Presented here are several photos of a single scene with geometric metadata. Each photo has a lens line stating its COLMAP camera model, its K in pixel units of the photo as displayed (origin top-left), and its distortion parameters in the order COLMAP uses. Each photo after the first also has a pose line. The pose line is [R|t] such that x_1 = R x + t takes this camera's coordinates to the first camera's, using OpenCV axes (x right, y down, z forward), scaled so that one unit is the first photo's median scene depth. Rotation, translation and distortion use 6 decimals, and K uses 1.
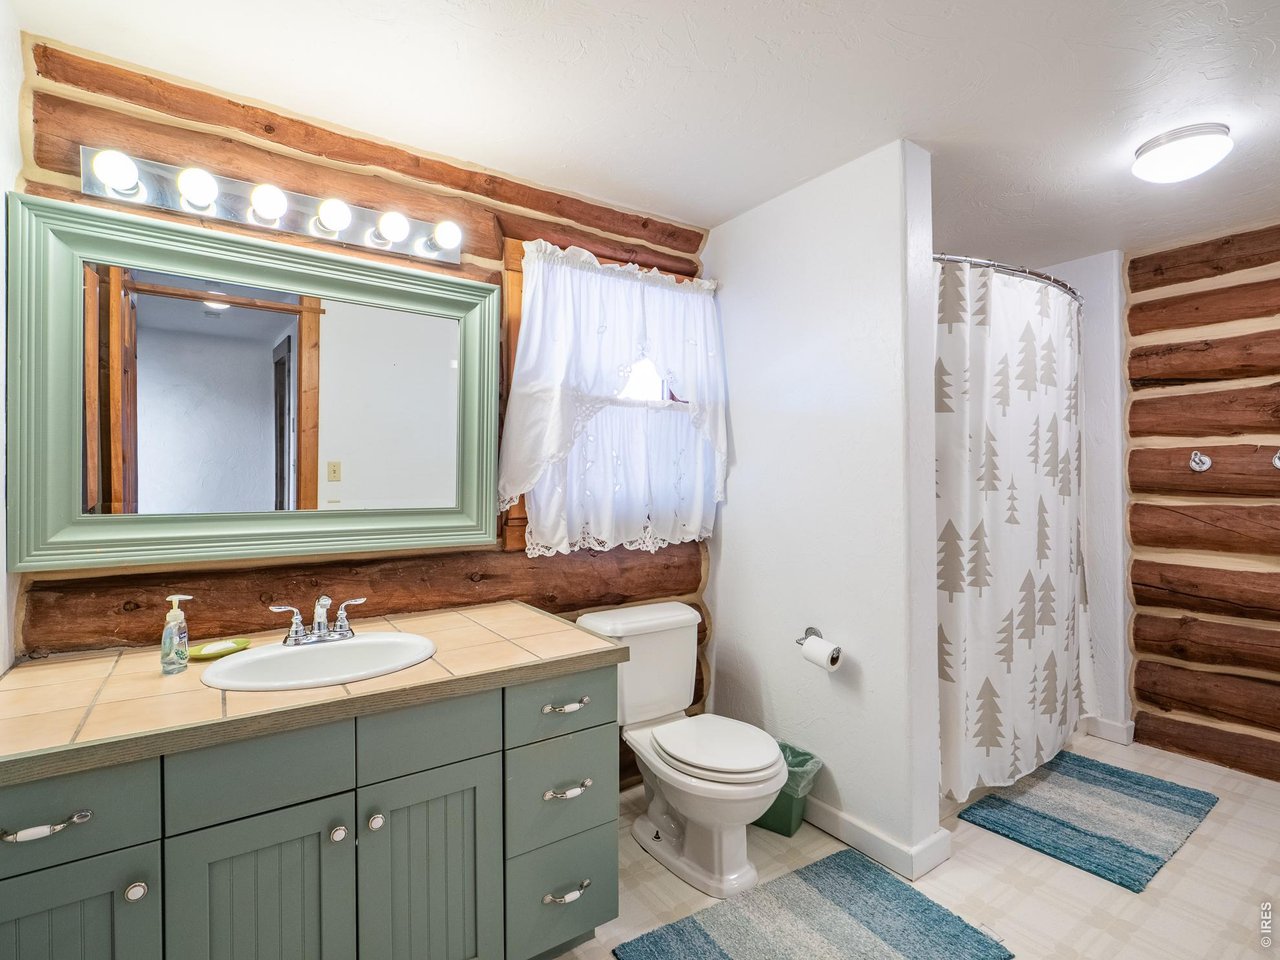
lens RADIAL K [[616.0, 0, 633.3], [0, 616.0, 477.4], [0, 0, 1]] dist [-0.008273, 0.000192]
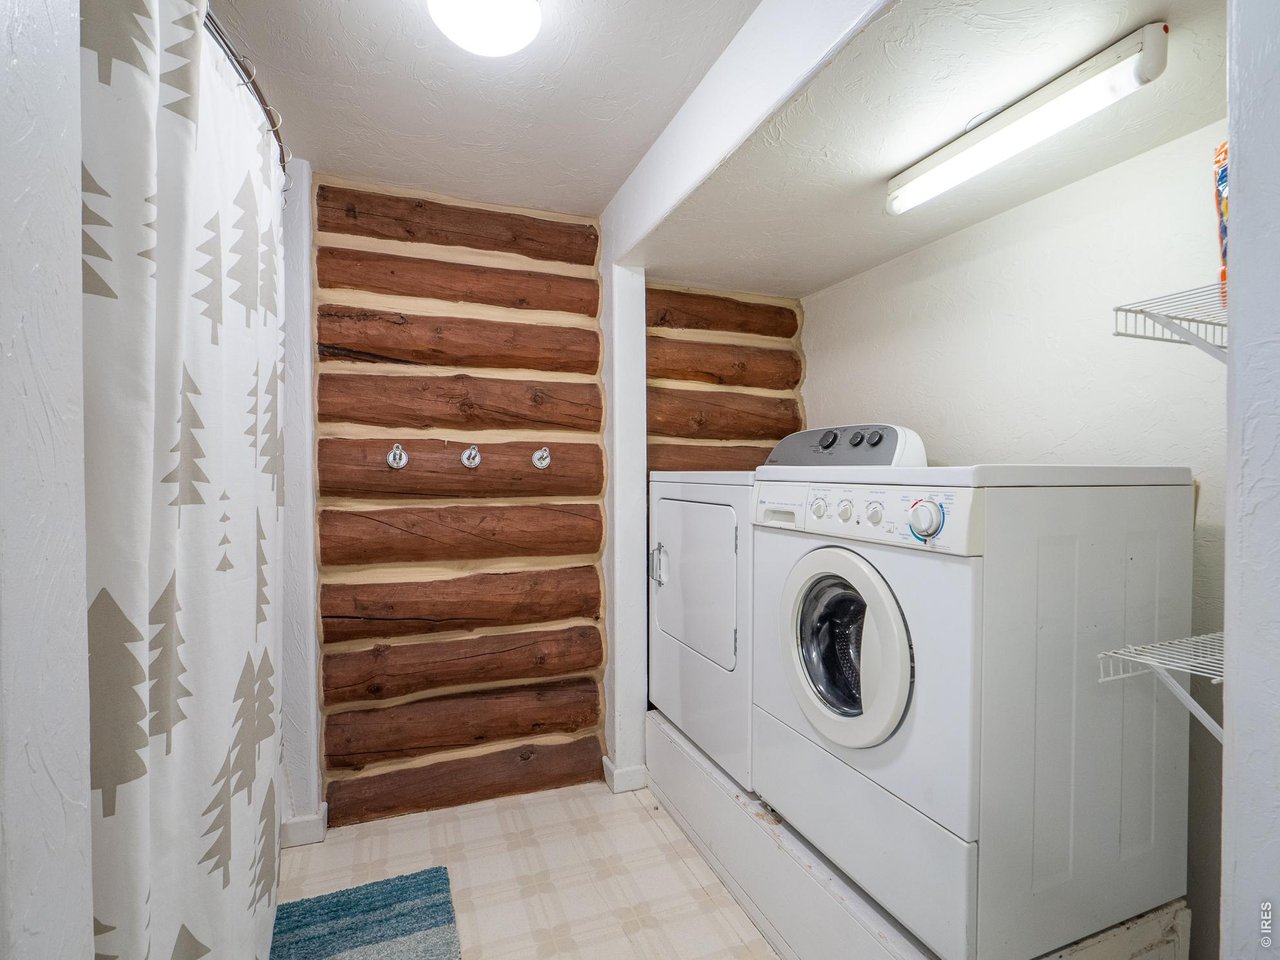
lens RADIAL K [[616.0, 0, 631.7], [0, 616.0, 477.7], [0, 0, 1]] dist [-0.008273, 0.000192]
pose [[0.239369, -0.000824, 0.970928, 0.190006], [-0.001574, 0.999998, 0.001237, 0.001021], [-0.970927, -0.001824, 0.239367, 0.486000]]
